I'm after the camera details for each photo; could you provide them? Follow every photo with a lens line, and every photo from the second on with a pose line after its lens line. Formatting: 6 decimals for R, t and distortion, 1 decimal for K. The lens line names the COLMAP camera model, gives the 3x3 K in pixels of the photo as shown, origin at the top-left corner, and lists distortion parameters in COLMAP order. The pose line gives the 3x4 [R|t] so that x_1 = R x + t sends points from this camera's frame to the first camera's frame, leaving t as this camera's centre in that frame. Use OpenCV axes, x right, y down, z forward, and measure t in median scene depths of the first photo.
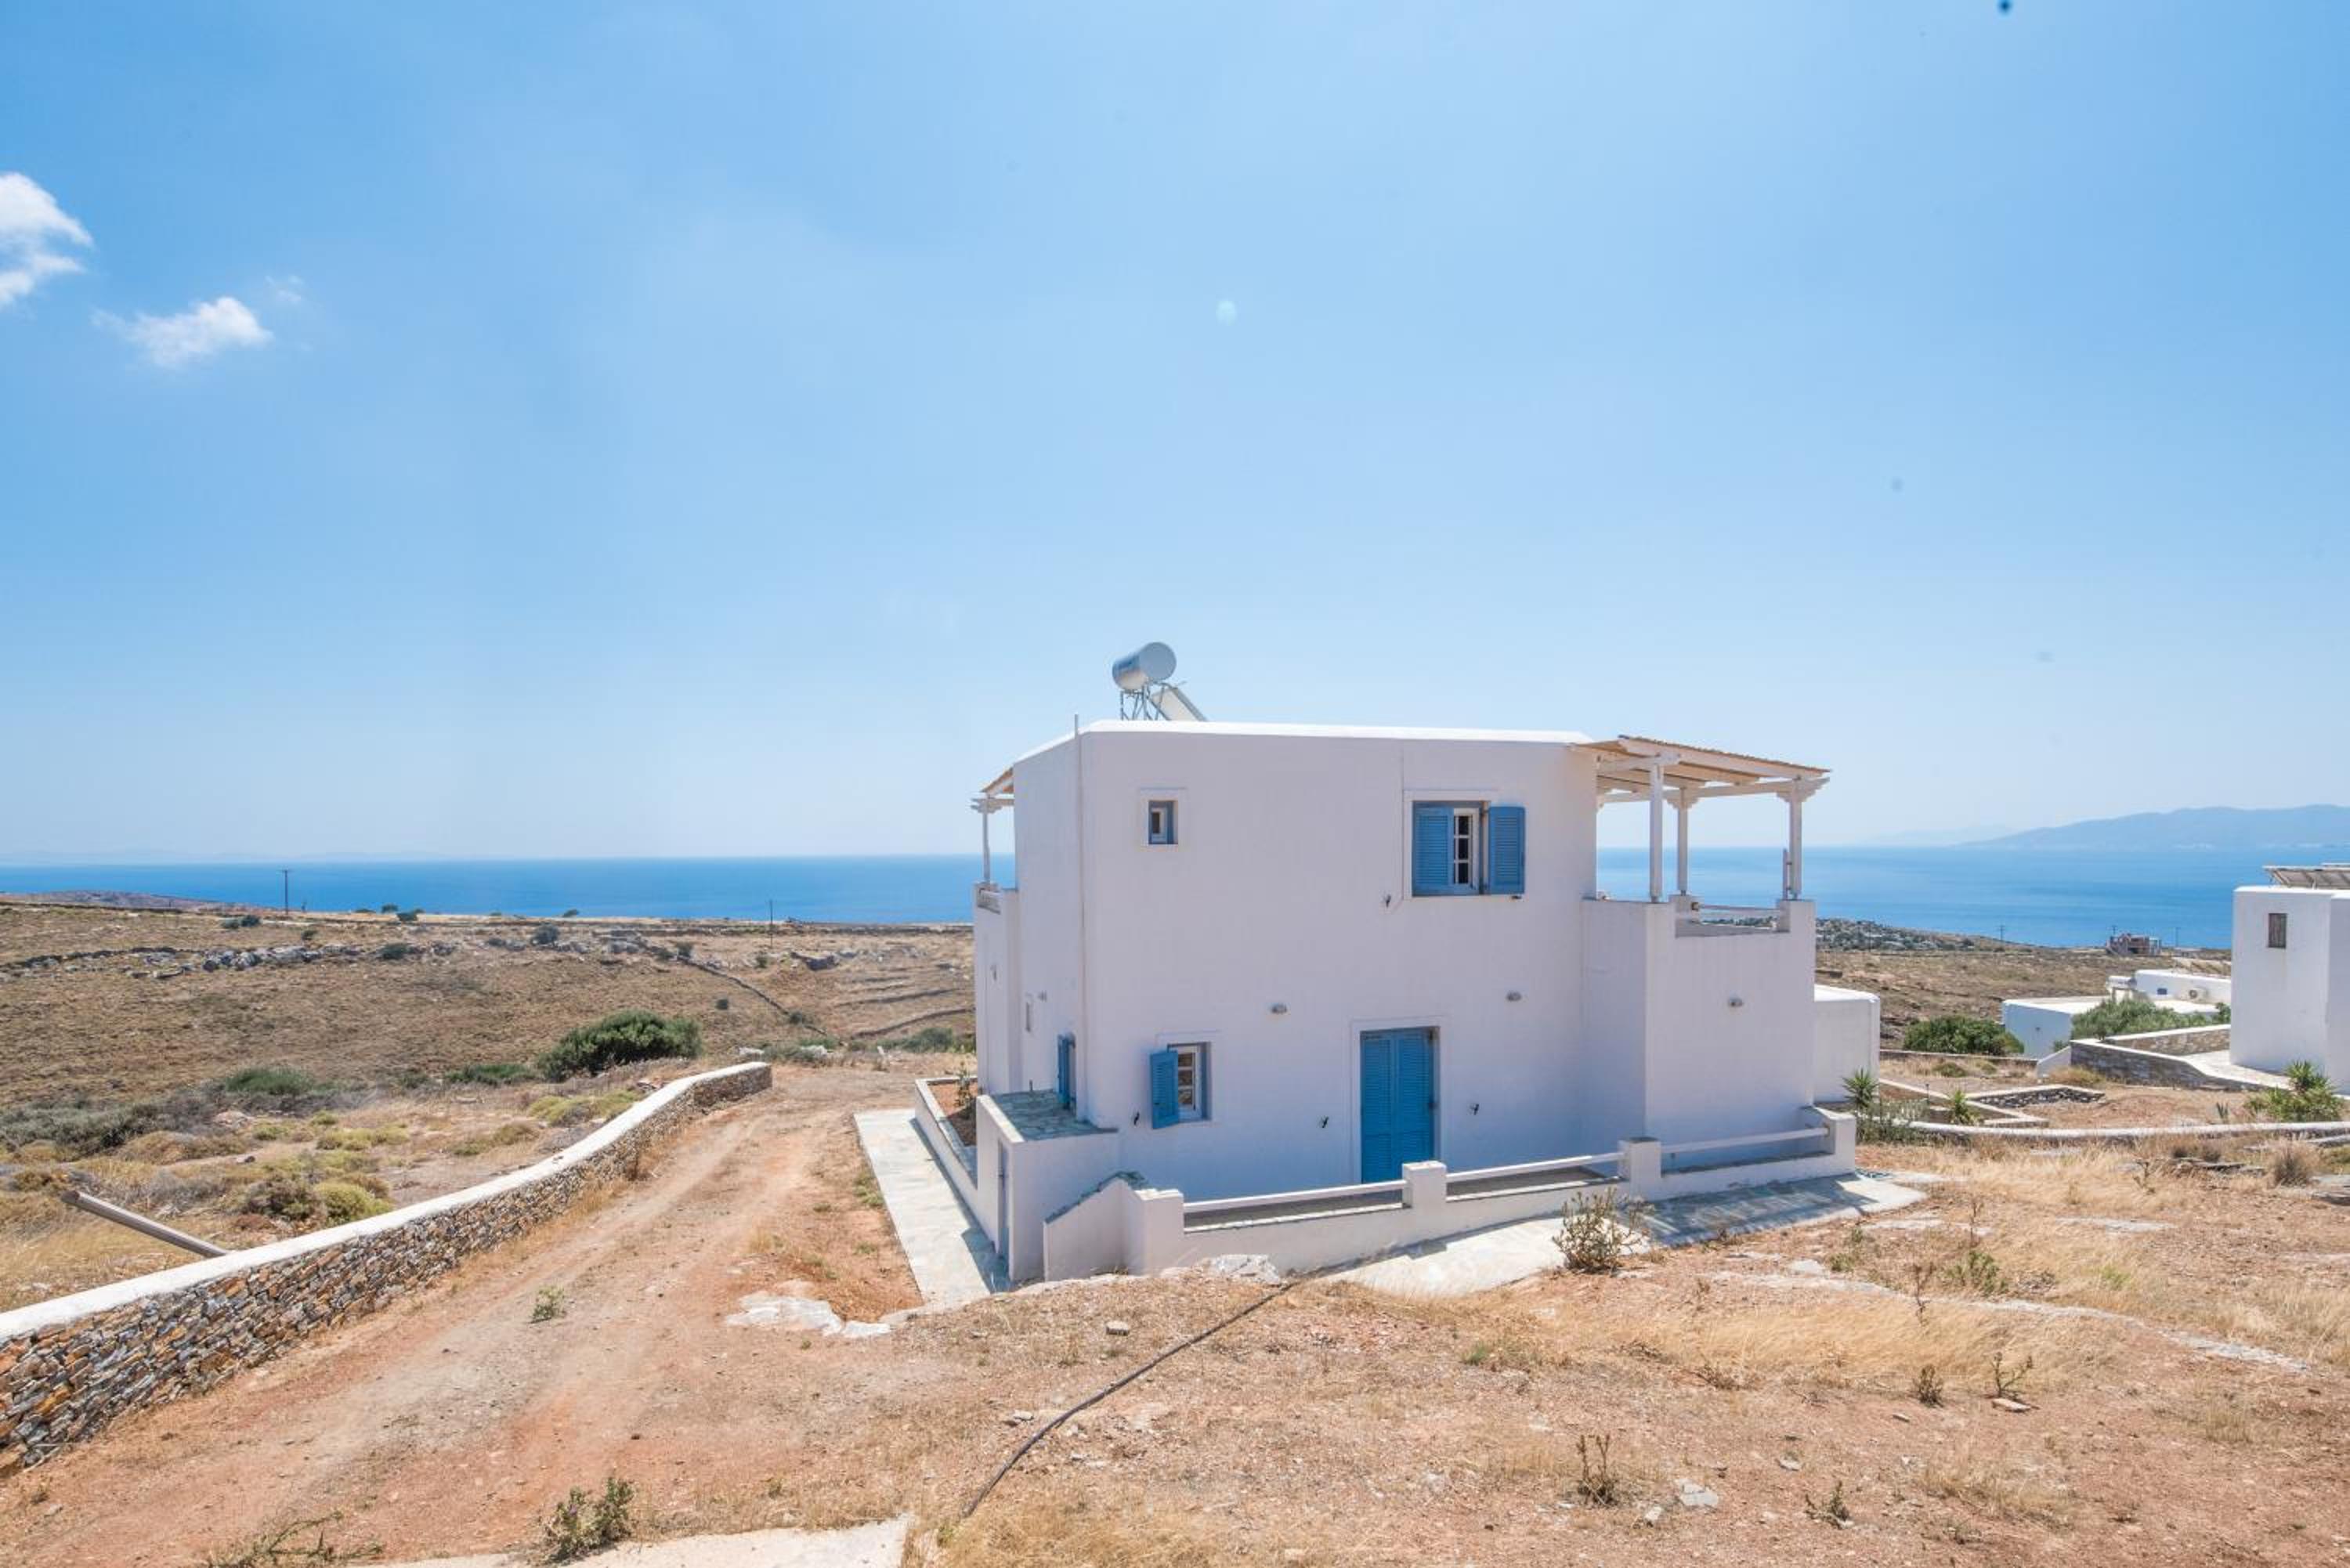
lens RADIAL K [[1130.4, 0, 1132.6], [0, 1130.4, 899.9], [0, 0, 1]] dist [0.001662, -0.016792]
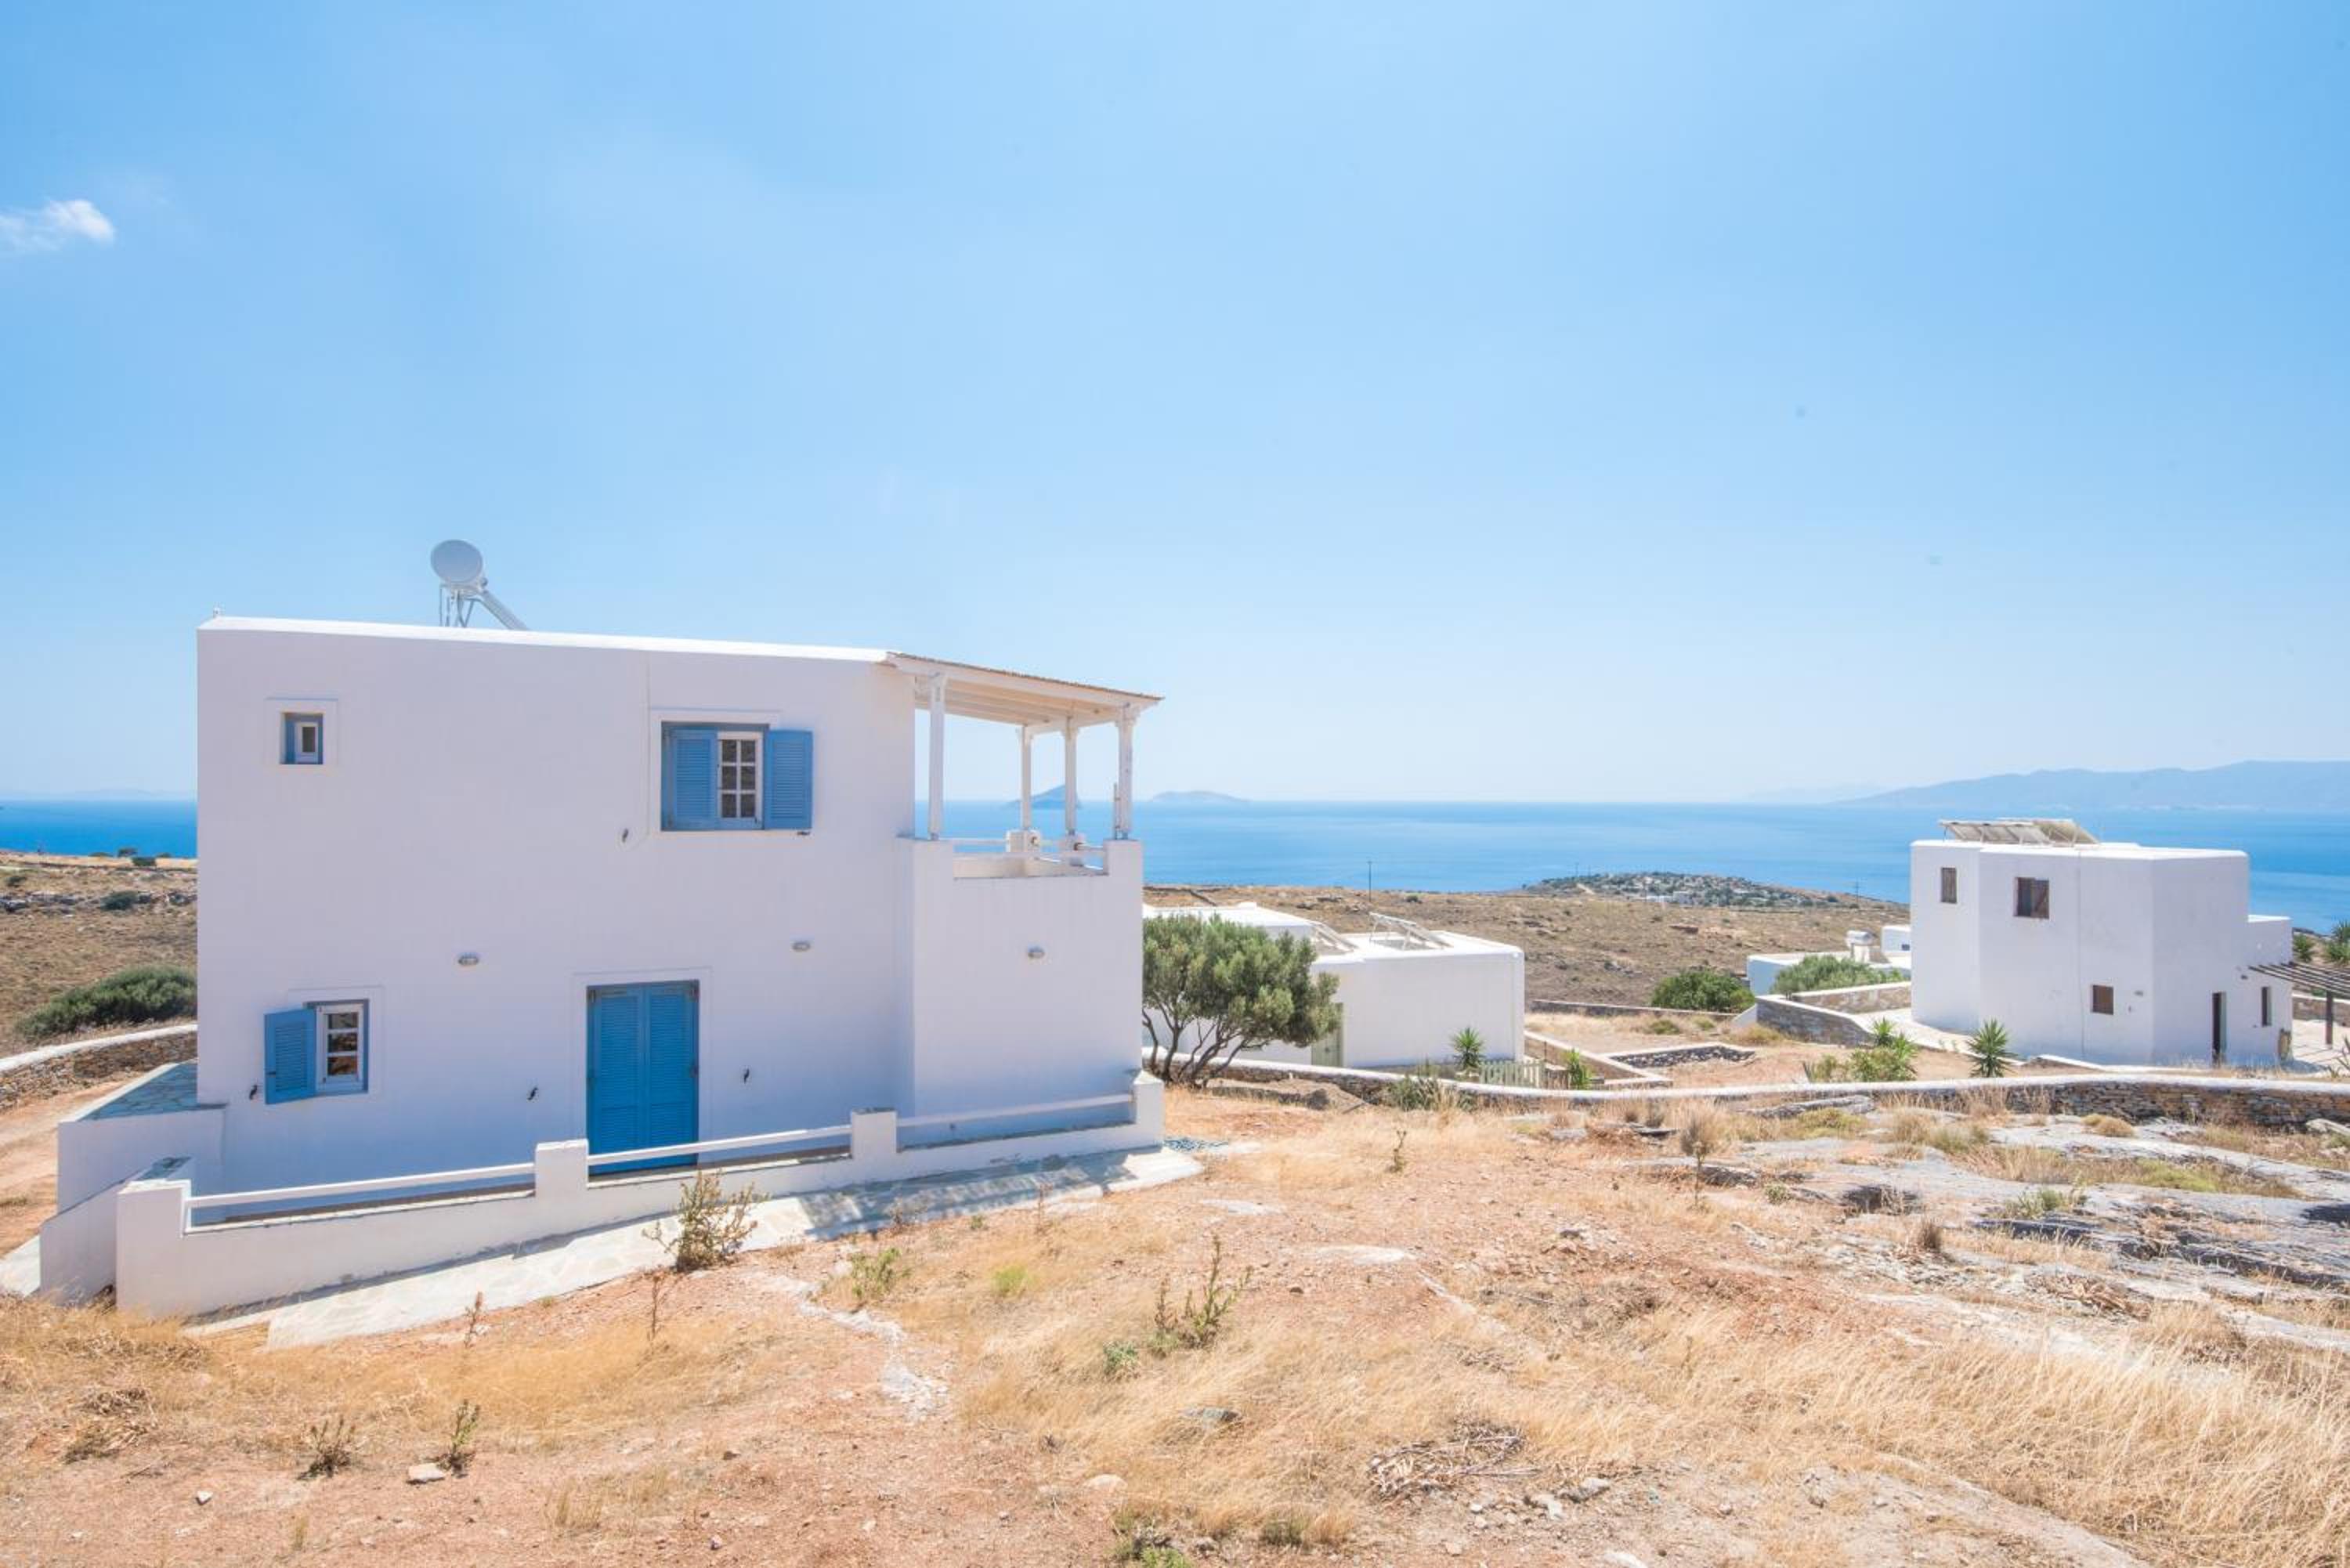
lens RADIAL K [[1182.7, 0, 1106.2], [0, 1182.7, 790.4], [0, 0, 1]] dist [0.003934, -0.012738]
pose [[0.995238, 0.013513, 0.096536, 0.226282], [-0.008574, 0.998642, -0.051396, 0.004479], [-0.097100, 0.050324, 0.994002, 0.025804]]
